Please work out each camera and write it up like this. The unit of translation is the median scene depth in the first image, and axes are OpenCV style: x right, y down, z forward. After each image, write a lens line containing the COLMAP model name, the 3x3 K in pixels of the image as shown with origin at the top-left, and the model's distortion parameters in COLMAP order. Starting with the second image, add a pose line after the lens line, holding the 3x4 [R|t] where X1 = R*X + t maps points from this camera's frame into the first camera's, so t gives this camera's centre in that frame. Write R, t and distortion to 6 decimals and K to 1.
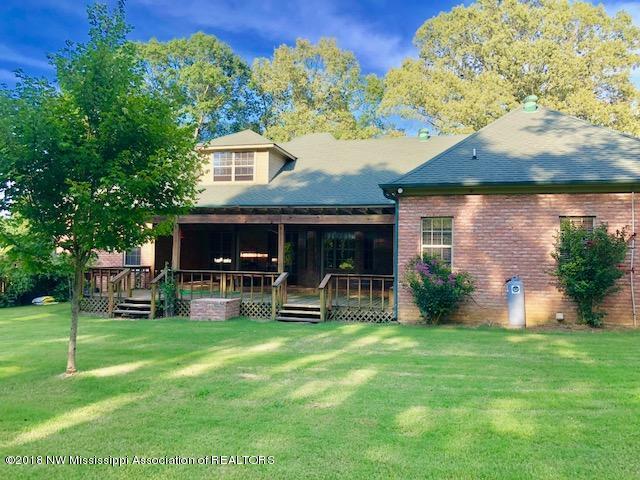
lens RADIAL K [[527.1, 0, 323.9], [0, 527.1, 236.4], [0, 0, 1]] dist [0.056335, -0.087938]
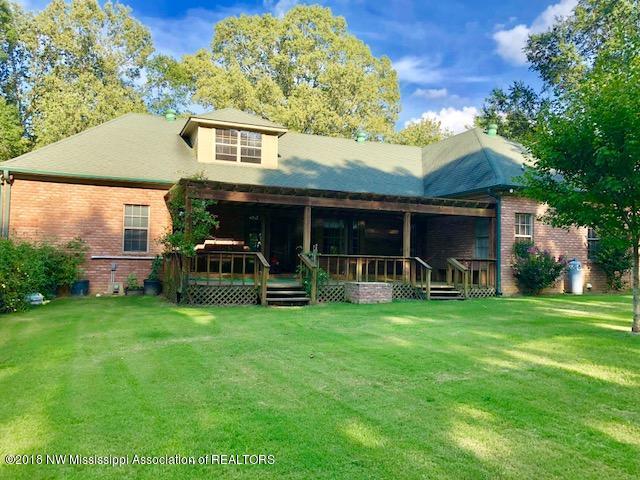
lens RADIAL K [[527.1, 0, 323.9], [0, 527.1, 236.4], [0, 0, 1]] dist [0.056335, -0.087938]
pose [[0.801840, 0.022261, 0.597125, -0.858689], [-0.029031, 0.999577, 0.001720, 0.028977], [-0.596834, -0.018714, 0.802147, 0.229963]]
